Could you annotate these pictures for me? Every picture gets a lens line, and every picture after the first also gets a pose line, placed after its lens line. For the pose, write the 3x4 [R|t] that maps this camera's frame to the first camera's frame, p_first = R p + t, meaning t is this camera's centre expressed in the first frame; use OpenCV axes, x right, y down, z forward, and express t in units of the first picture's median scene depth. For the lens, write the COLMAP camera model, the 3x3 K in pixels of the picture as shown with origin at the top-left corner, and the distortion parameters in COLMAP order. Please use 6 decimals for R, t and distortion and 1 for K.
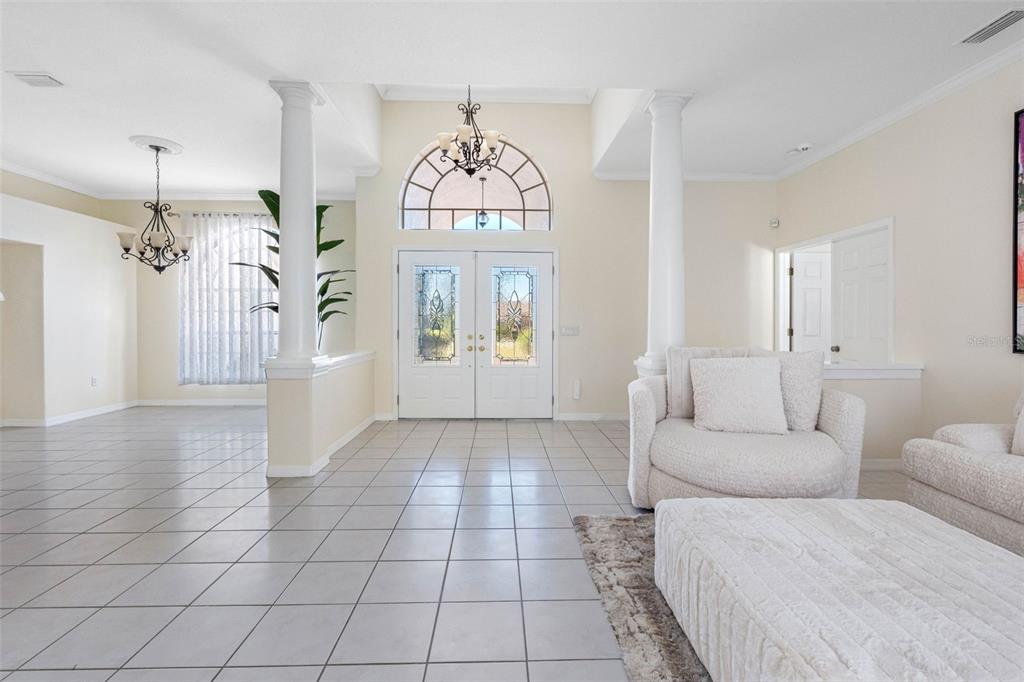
lens RADIAL K [[468.0, 0, 509.0], [0, 468.0, 325.6], [0, 0, 1]] dist [-0.003348, -0.000133]
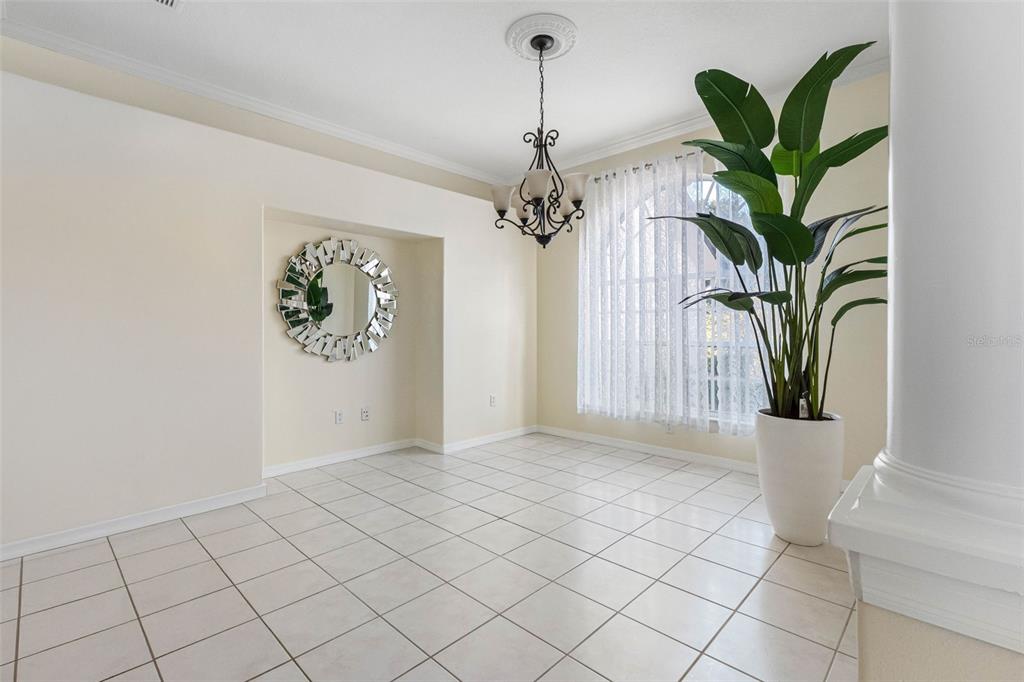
lens RADIAL K [[456.3, 0, 516.1], [0, 456.3, 335.9], [0, 0, 1]] dist [-0.001239, 0.000000]
pose [[0.711211, 0.005313, -0.702959, -0.274668], [0.000162, 0.999970, 0.007721, -0.000901], [0.702979, -0.005605, 0.711189, 0.425875]]
